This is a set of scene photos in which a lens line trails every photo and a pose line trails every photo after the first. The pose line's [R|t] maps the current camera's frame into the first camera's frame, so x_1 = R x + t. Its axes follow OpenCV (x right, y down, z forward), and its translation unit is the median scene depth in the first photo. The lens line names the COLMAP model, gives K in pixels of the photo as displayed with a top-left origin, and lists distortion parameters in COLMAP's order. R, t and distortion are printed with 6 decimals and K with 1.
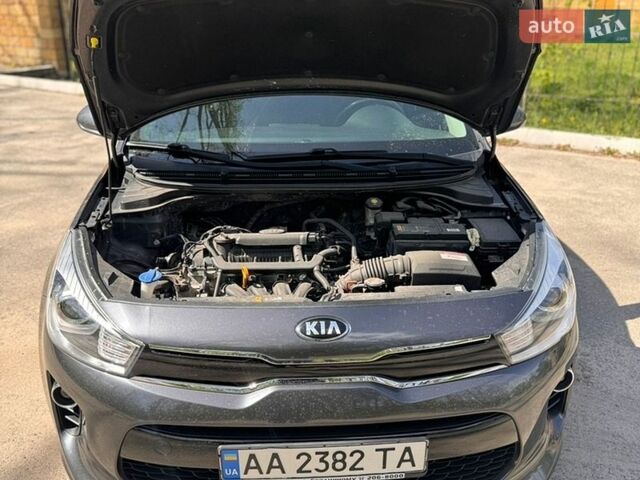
lens RADIAL K [[604.6, 0, 319.9], [0, 604.6, 238.1], [0, 0, 1]] dist [0.025667, 0.000000]
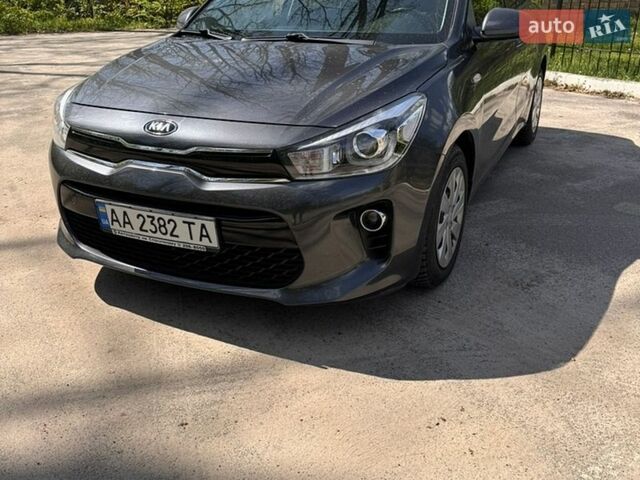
lens RADIAL K [[593.4, 0, 326.0], [0, 593.4, 239.8], [0, 0, 1]] dist [0.054017, 0.000000]
pose [[0.884856, 0.174251, -0.432049, 0.947523], [-0.162360, 0.984615, 0.064588, 0.247406], [0.436657, 0.012996, 0.899534, -0.059401]]
